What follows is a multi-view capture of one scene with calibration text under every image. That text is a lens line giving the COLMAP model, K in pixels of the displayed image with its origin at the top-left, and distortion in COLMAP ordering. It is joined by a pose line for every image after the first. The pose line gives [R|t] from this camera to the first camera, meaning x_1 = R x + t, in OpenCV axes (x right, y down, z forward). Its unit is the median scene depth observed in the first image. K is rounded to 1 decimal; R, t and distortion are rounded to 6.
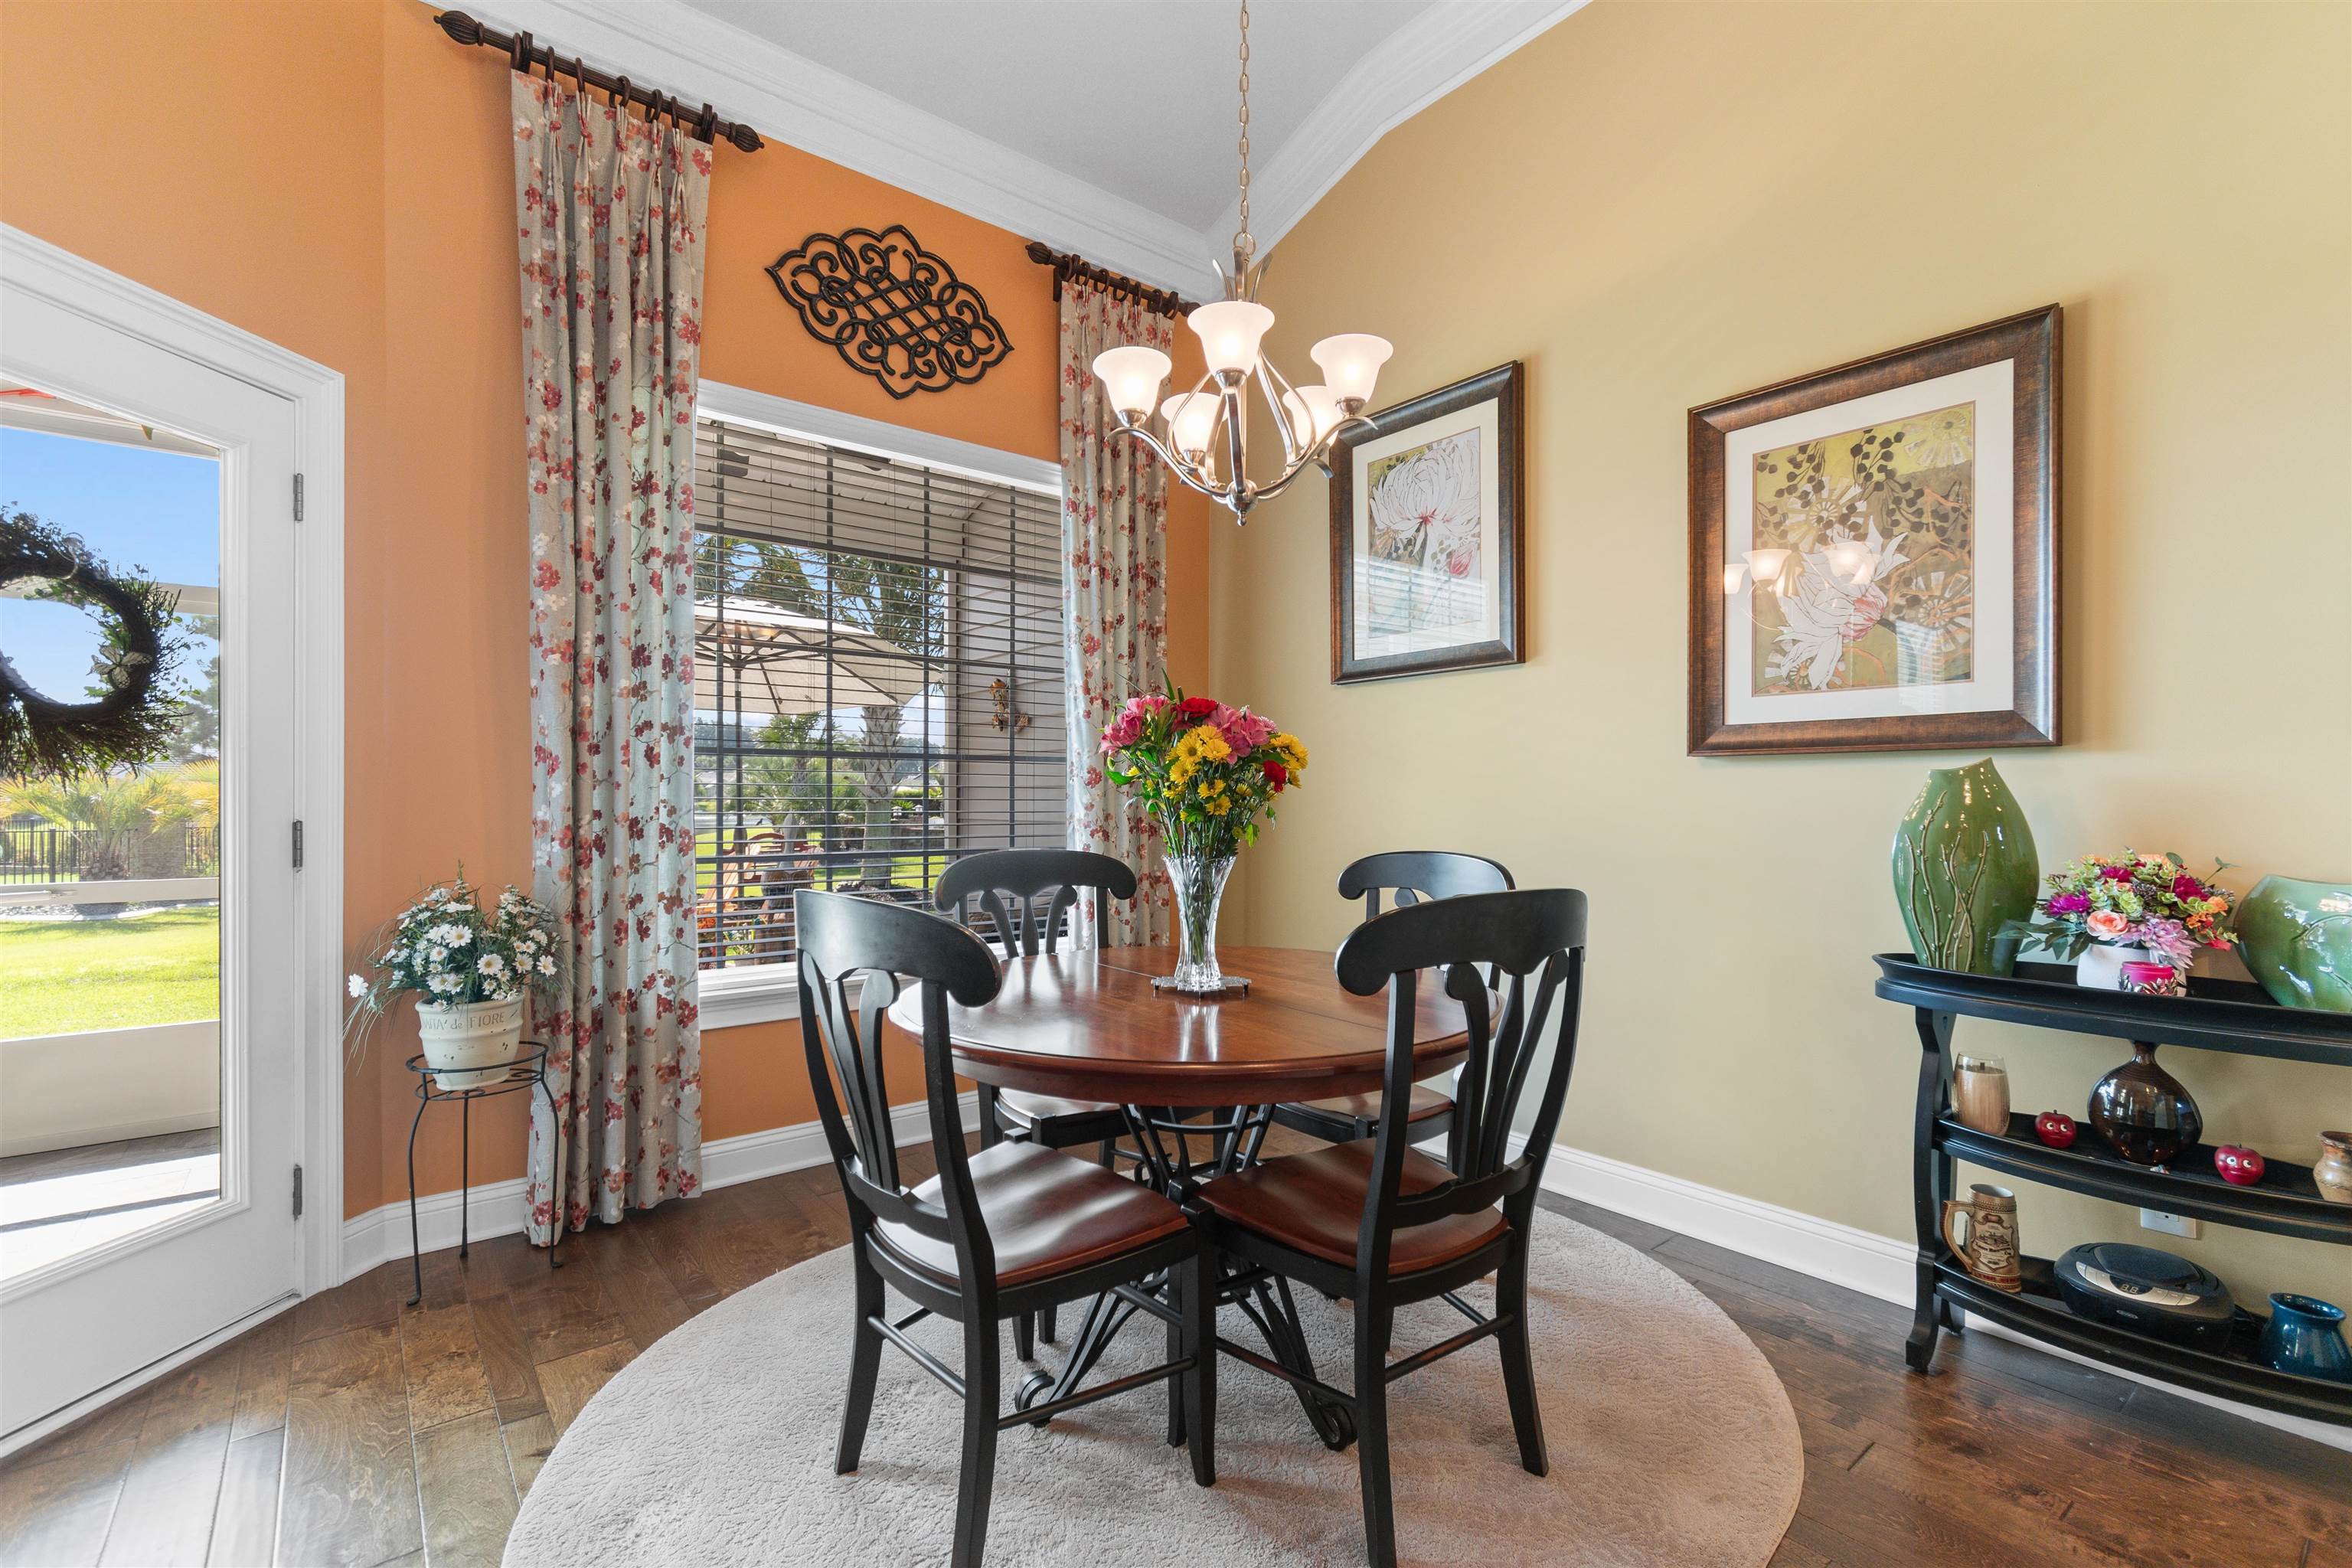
lens RADIAL K [[1040.3, 0, 1199.8], [0, 1040.3, 802.8], [0, 0, 1]] dist [0.003886, -0.001479]
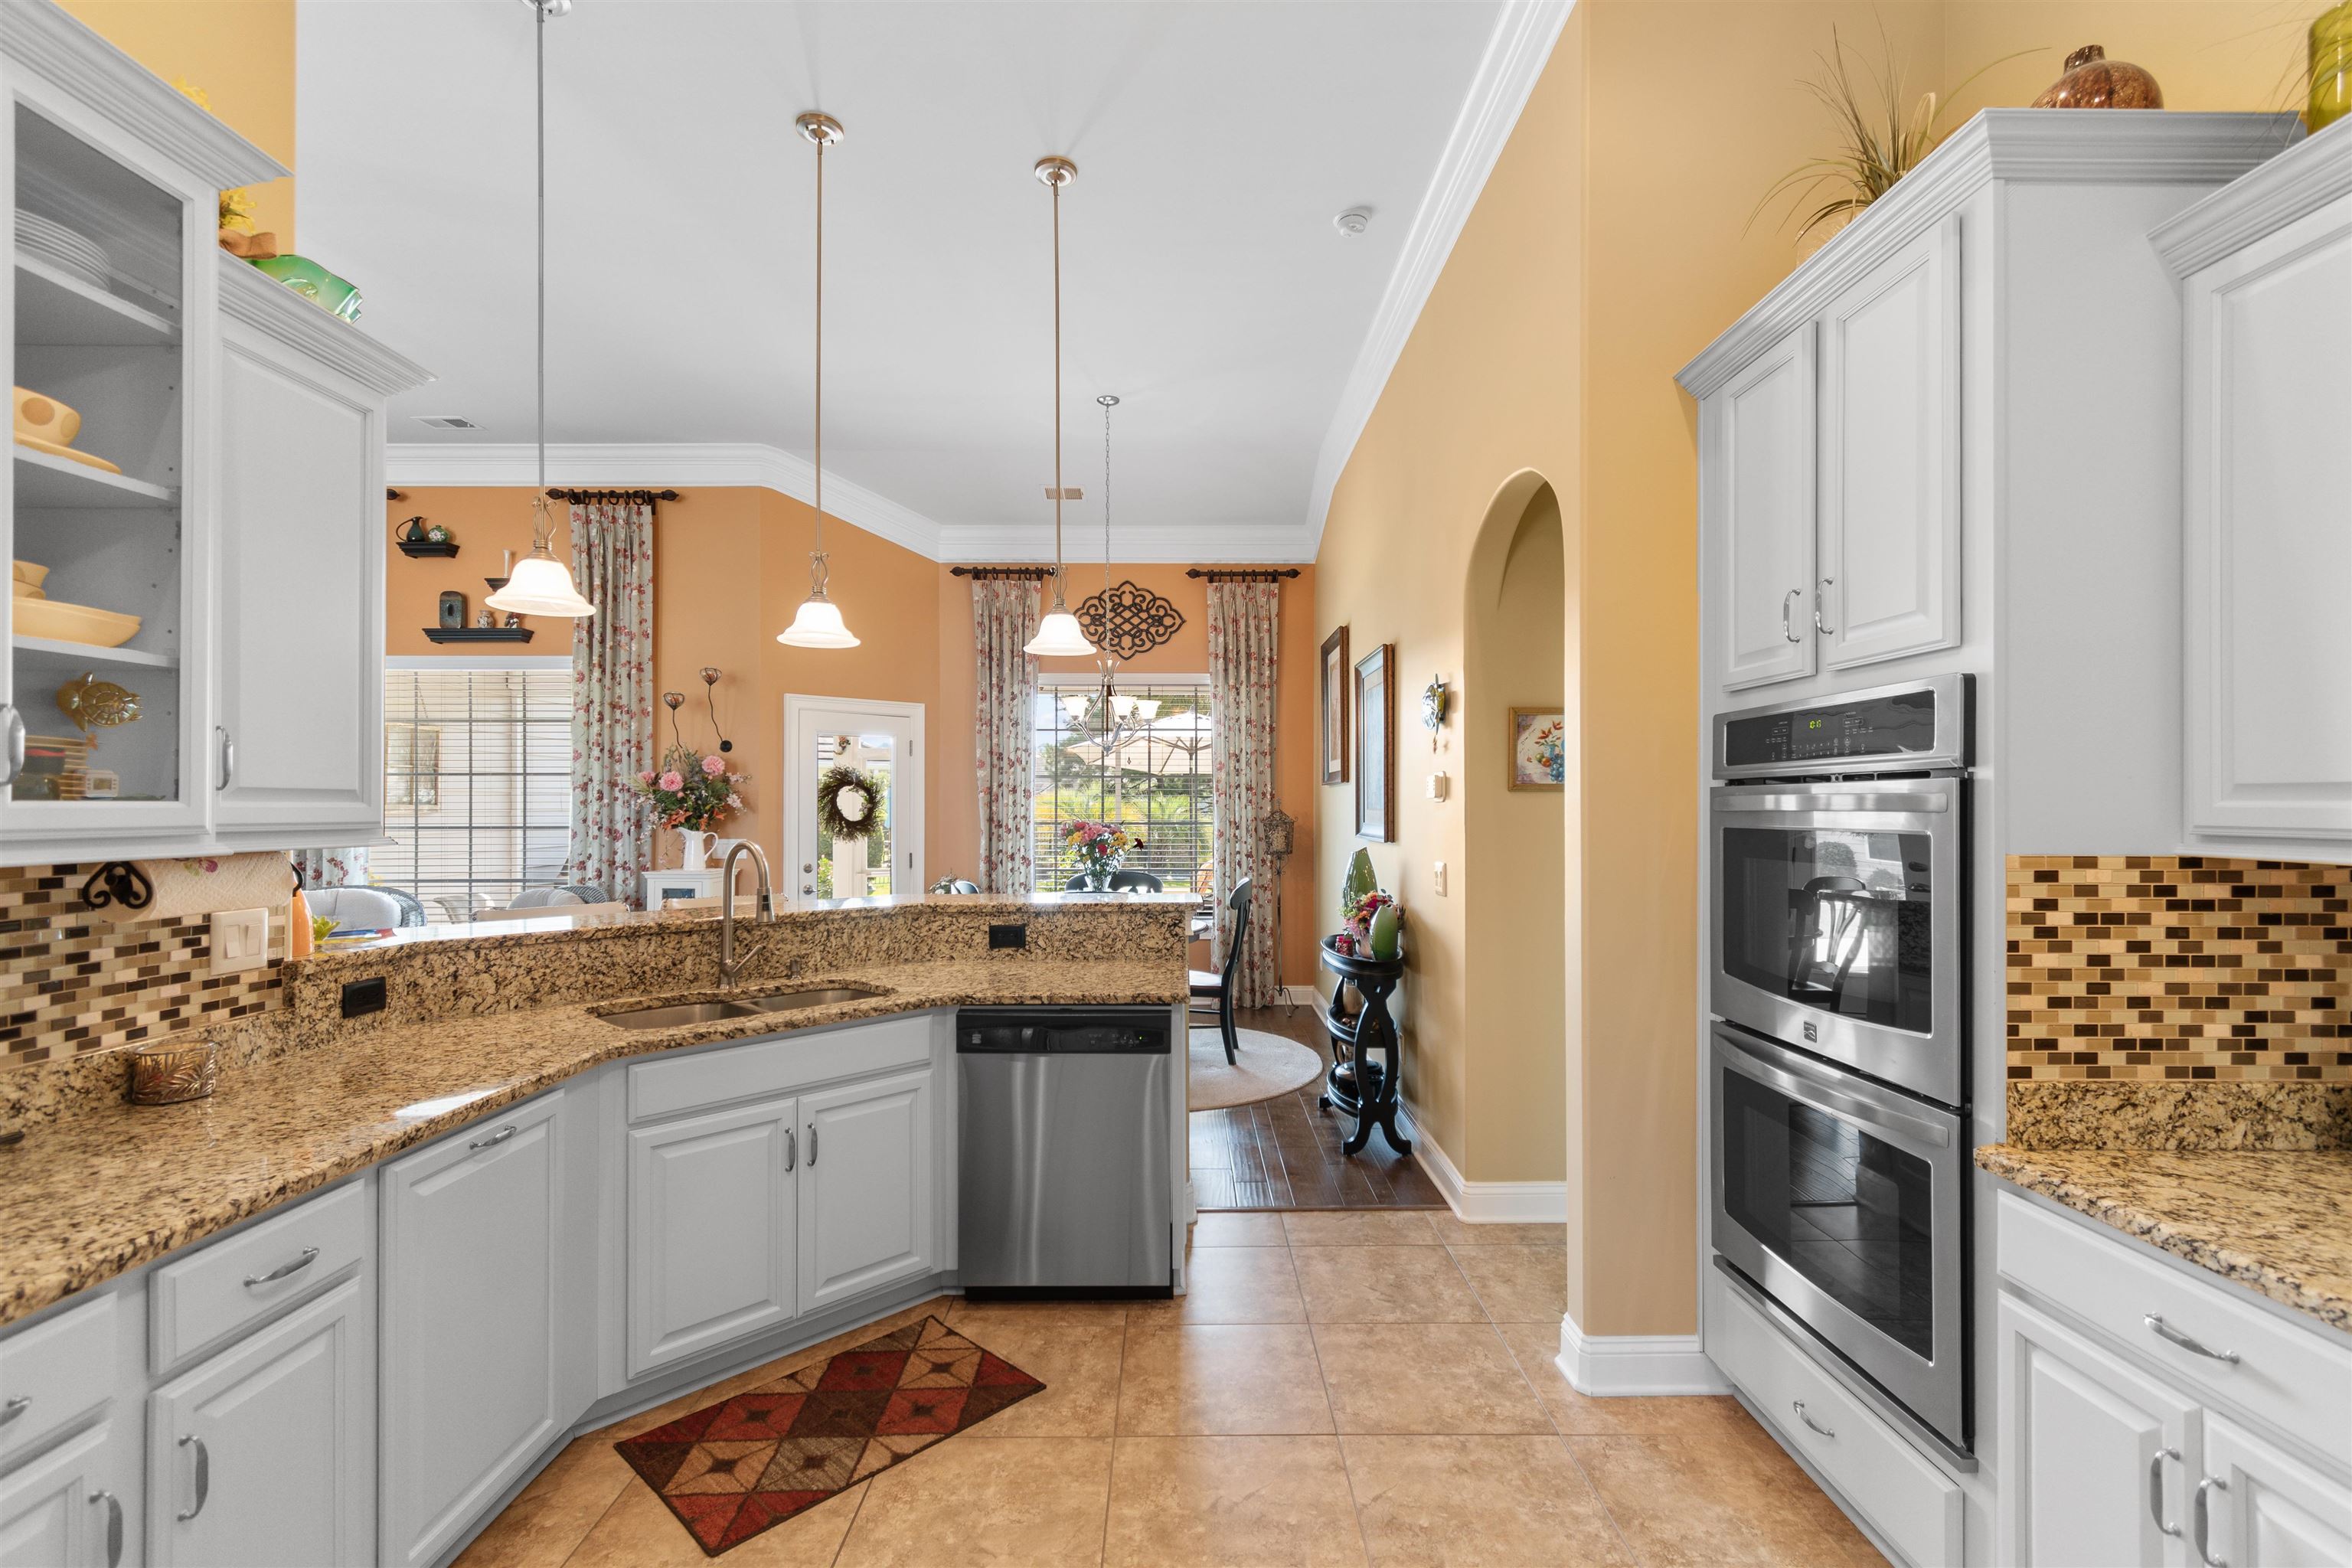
lens RADIAL K [[1040.3, 0, 1183.2], [0, 1040.3, 803.4], [0, 0, 1]] dist [0.003886, -0.001479]
pose [[0.780907, -0.000629, -0.624647, 1.376494], [-0.001839, 0.999993, -0.003307, -0.098616], [0.624644, 0.003731, 0.780900, -0.734889]]
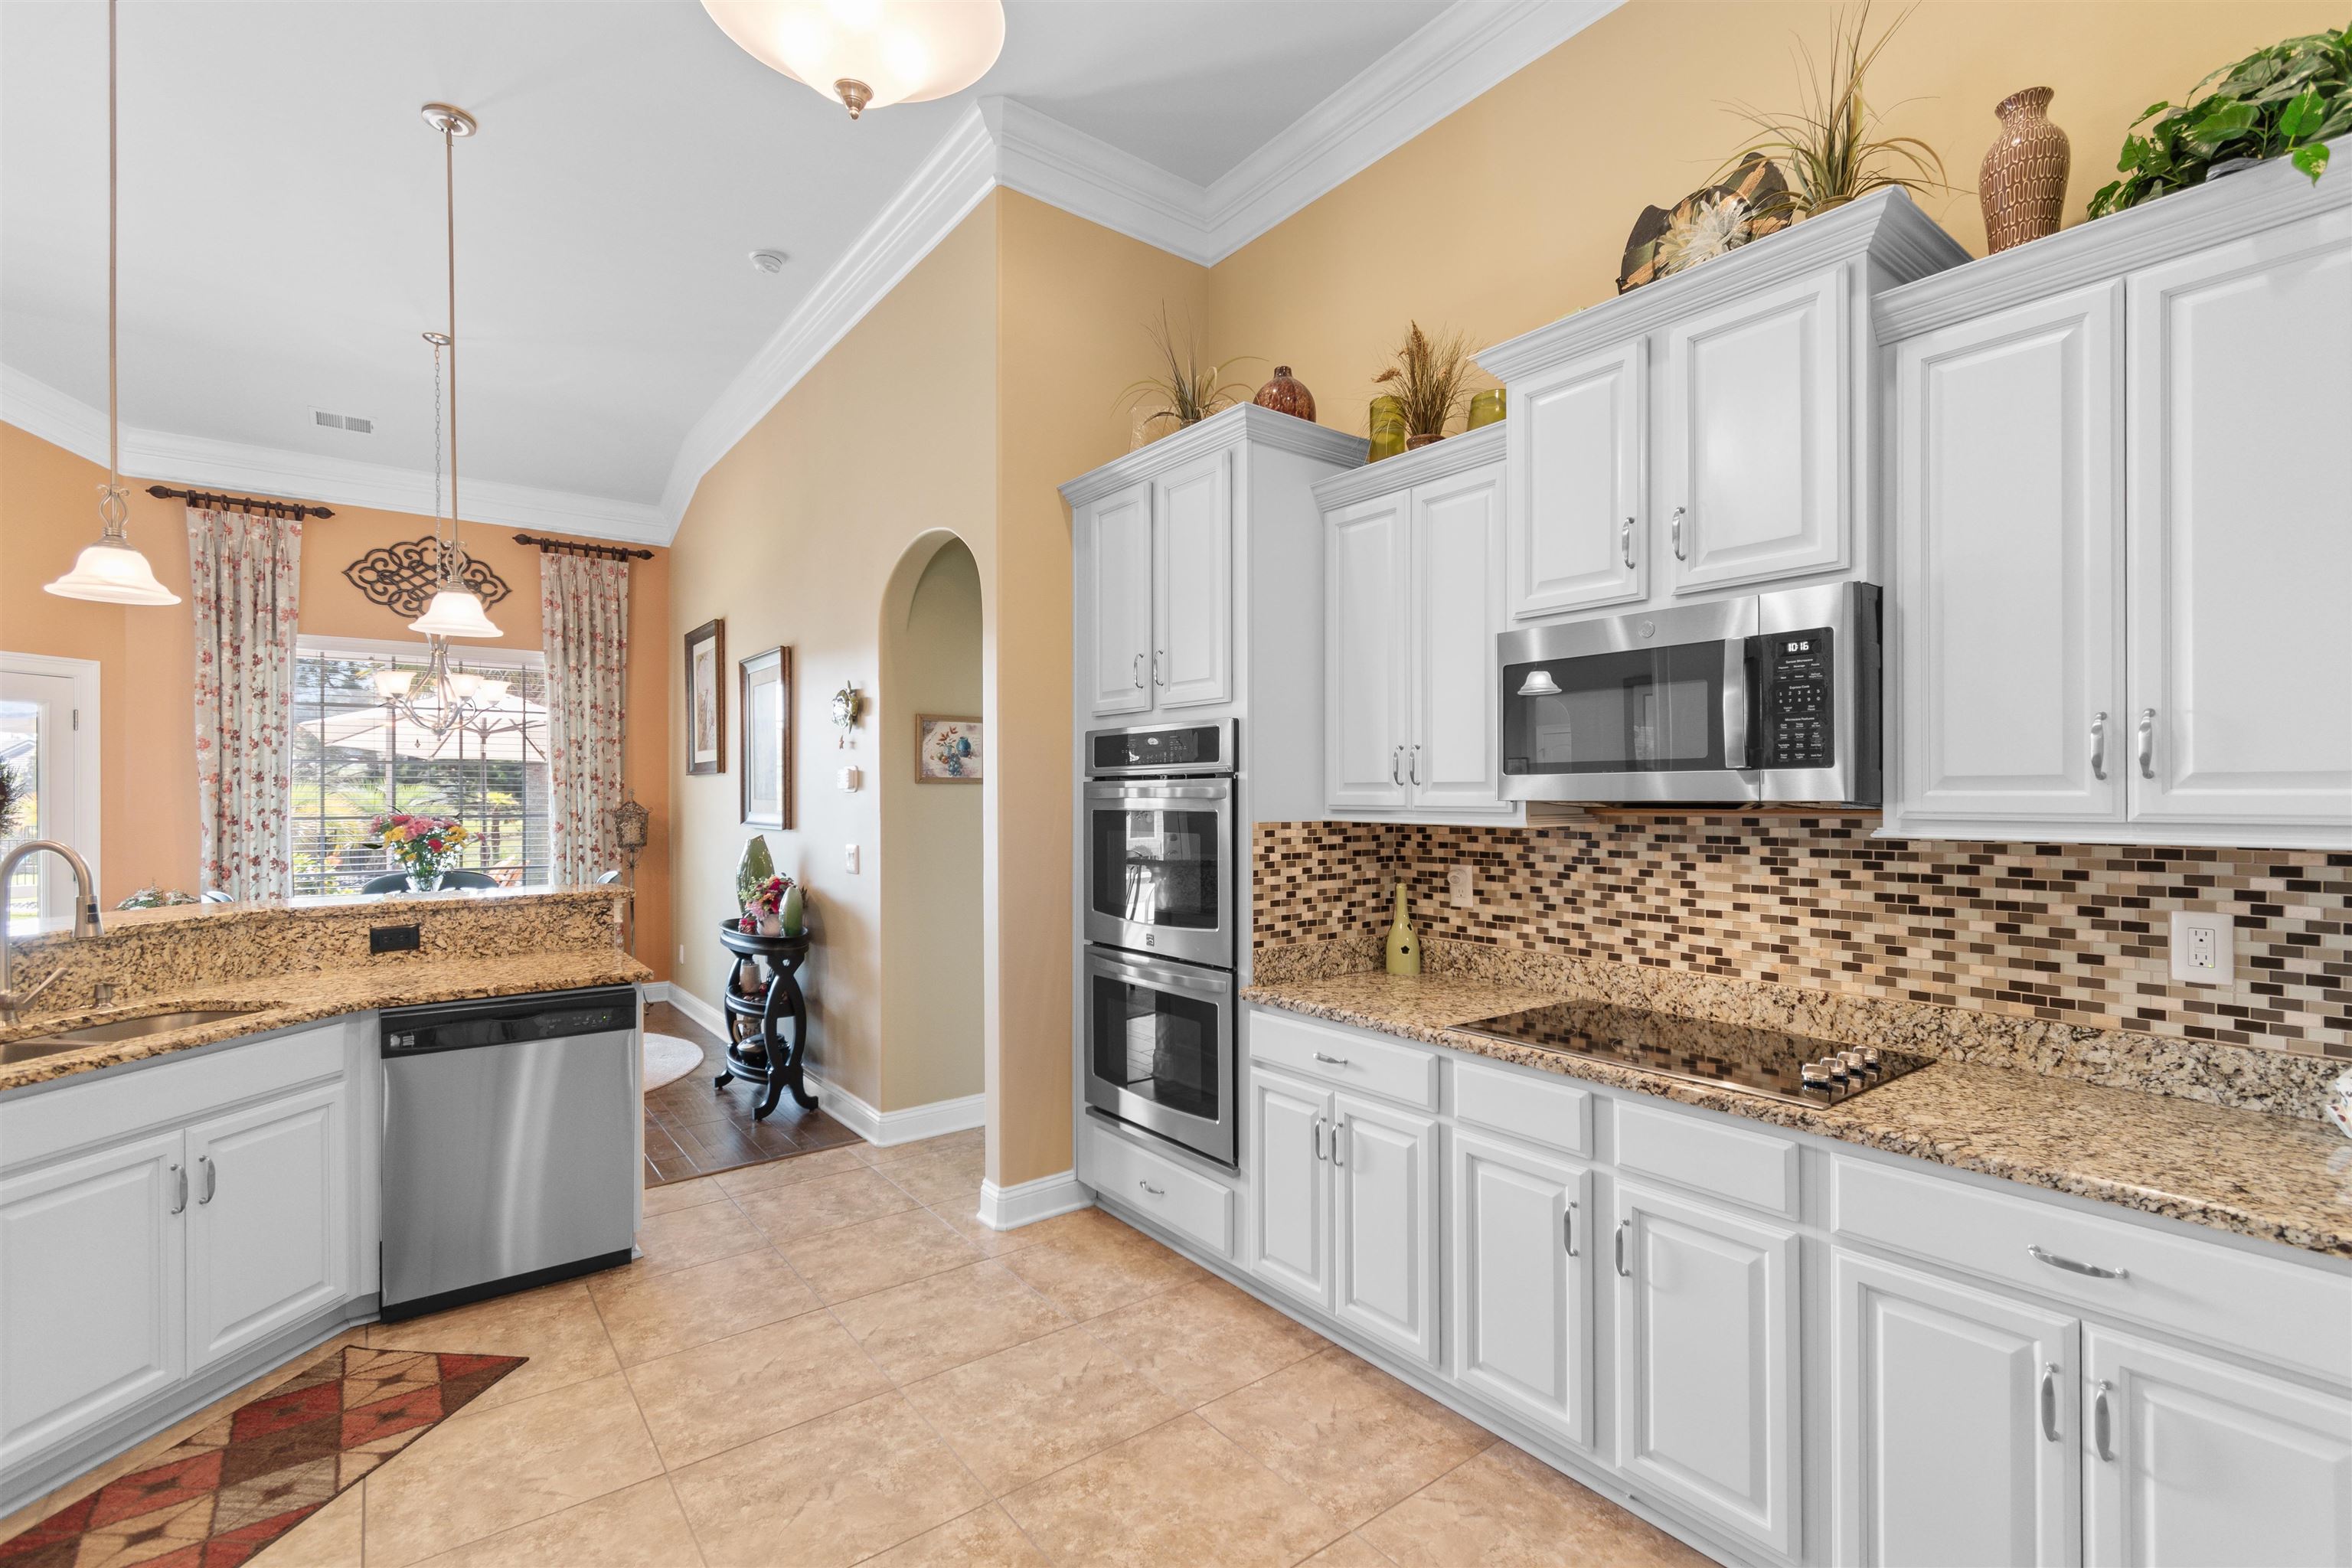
lens RADIAL K [[1040.3, 0, 1187.5], [0, 1040.3, 796.0], [0, 0, 1]] dist [0.003886, -0.001479]
pose [[0.999588, -0.001649, -0.028639, 1.340761], [0.001638, 0.999999, -0.000417, -0.098327], [0.028640, 0.000370, 0.999590, -0.995194]]
